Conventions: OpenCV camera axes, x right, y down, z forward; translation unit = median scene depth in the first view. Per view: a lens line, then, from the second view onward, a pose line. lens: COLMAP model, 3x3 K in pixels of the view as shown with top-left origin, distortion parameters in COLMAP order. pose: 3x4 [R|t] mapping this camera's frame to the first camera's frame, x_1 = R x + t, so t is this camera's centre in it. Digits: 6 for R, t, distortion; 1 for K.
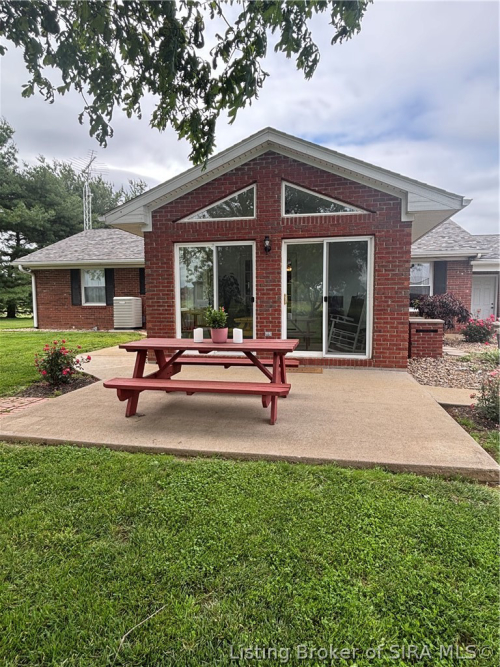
lens RADIAL K [[382.1, 0, 247.7], [0, 382.1, 336.4], [0, 0, 1]] dist [0.012921, -0.002205]
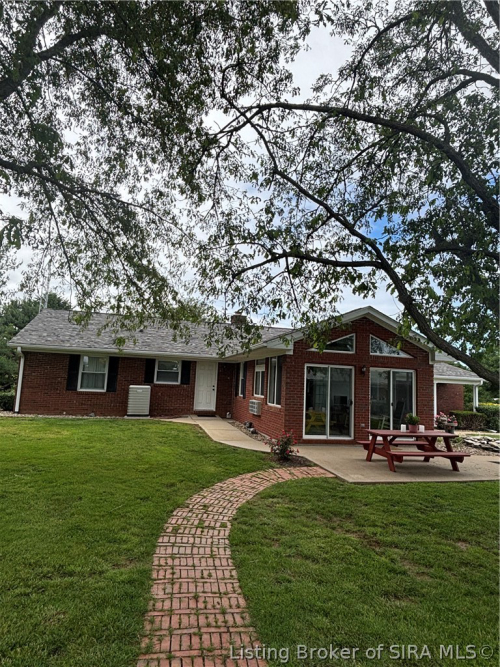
lens RADIAL K [[419.5, 0, 248.8], [0, 419.5, 336.3], [0, 0, 1]] dist [-0.004244, -0.001674]
pose [[0.900529, 0.085686, 0.426270, -0.983837], [-0.004258, 0.982080, -0.188417, -0.031872], [-0.434776, 0.167860, 0.884756, -0.352312]]
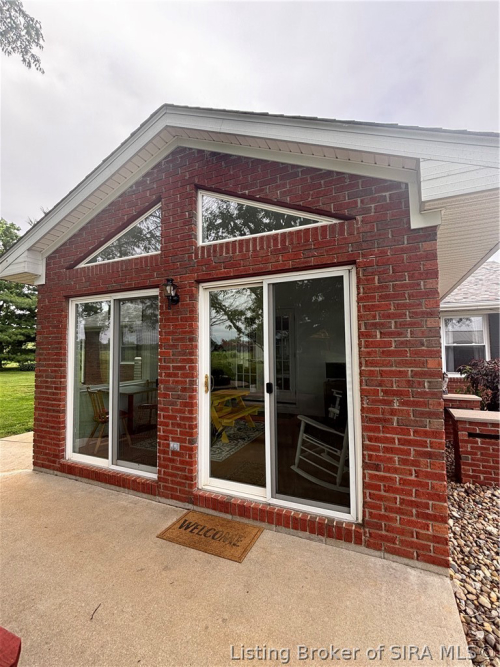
lens RADIAL K [[300.8, 0, 249.9], [0, 300.8, 337.1], [0, 0, 1]] dist [-0.004442, -0.000603]
pose [[0.976482, -0.011819, -0.215276, 0.220694], [-0.018070, 0.990497, -0.136346, -0.091261], [0.214842, 0.137029, 0.966988, 0.481115]]
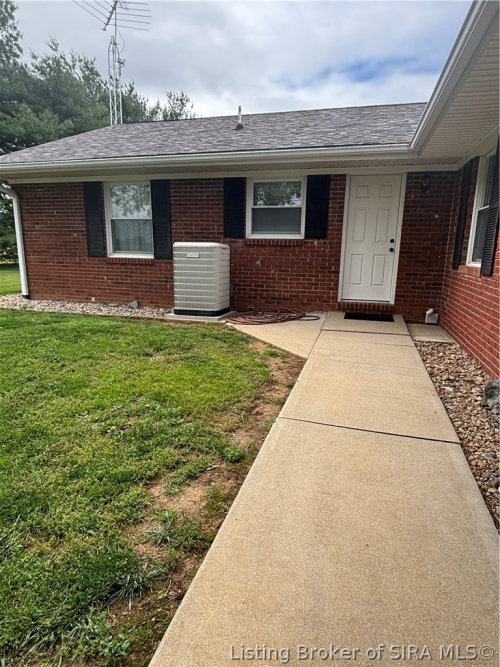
lens RADIAL K [[382.1, 0, 252.9], [0, 382.1, 332.0], [0, 0, 1]] dist [0.012921, -0.002205]
pose [[0.997566, 0.032534, -0.061667, -0.395053], [-0.024697, 0.991996, 0.123833, -0.096556], [0.065202, -0.122008, 0.990385, 0.956087]]
